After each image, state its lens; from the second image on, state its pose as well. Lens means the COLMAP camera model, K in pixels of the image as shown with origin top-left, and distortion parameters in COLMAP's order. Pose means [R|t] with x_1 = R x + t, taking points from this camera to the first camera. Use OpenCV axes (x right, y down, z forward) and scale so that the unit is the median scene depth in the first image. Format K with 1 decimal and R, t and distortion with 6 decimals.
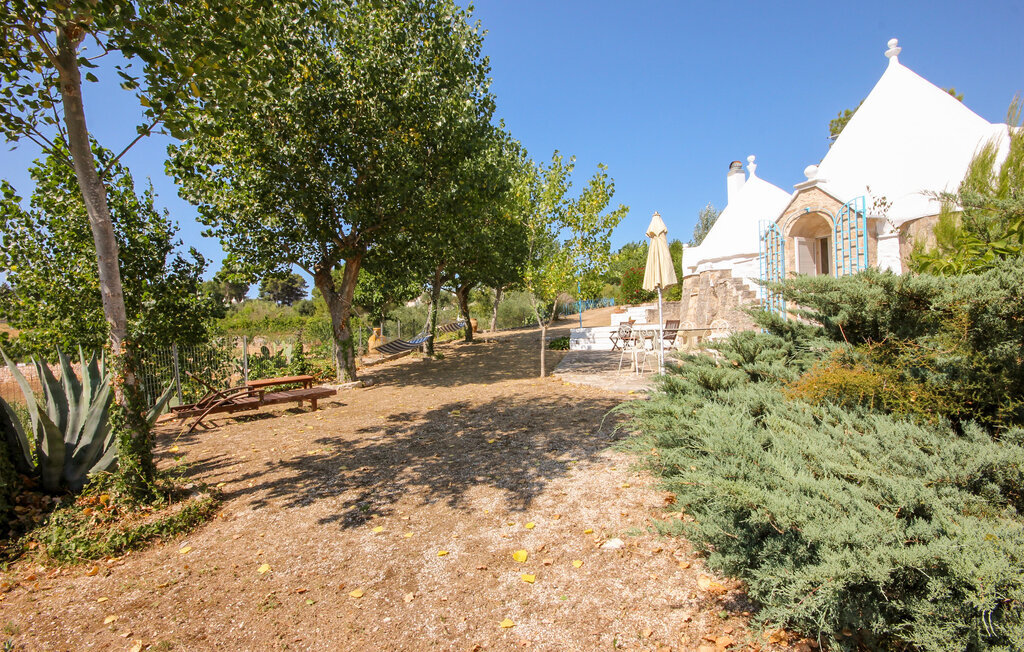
lens RADIAL K [[485.8, 0, 500.7], [0, 485.8, 327.6], [0, 0, 1]] dist [0.001729, -0.008180]
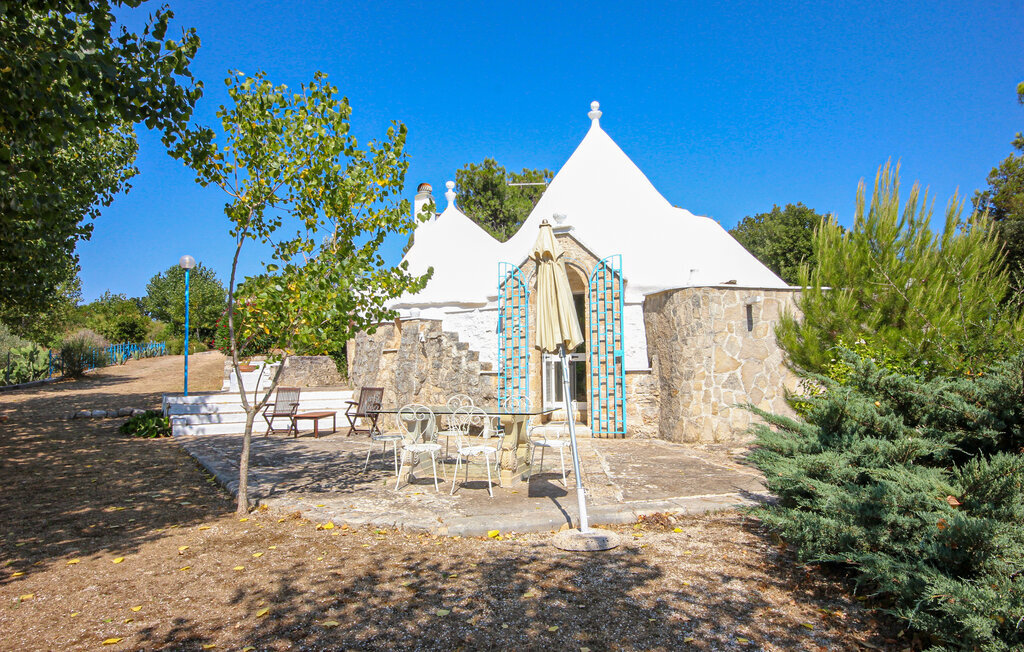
lens RADIAL K [[597.4, 0, 512.0], [0, 597.4, 326.0], [0, 0, 1]] dist [0.003190, 0.001375]
pose [[0.665856, 0.090277, 0.740598, -0.136944], [-0.016083, 0.994158, -0.106726, -0.015245], [-0.745907, 0.059153, 0.663418, 0.316064]]
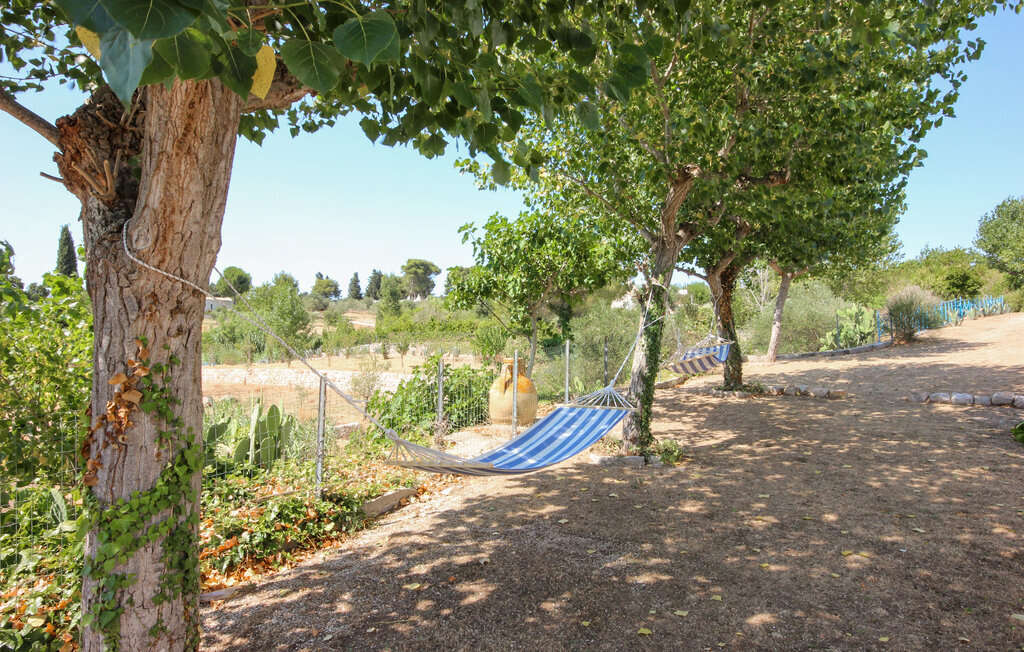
lens RADIAL K [[597.4, 0, 512.0], [0, 597.4, 326.0], [0, 0, 1]] dist [0.003190, 0.001375]
pose [[0.939805, 0.028837, -0.340492, -0.103298], [-0.033277, 0.999420, -0.007205, -0.023998], [0.340087, 0.018102, 0.940220, 0.611286]]
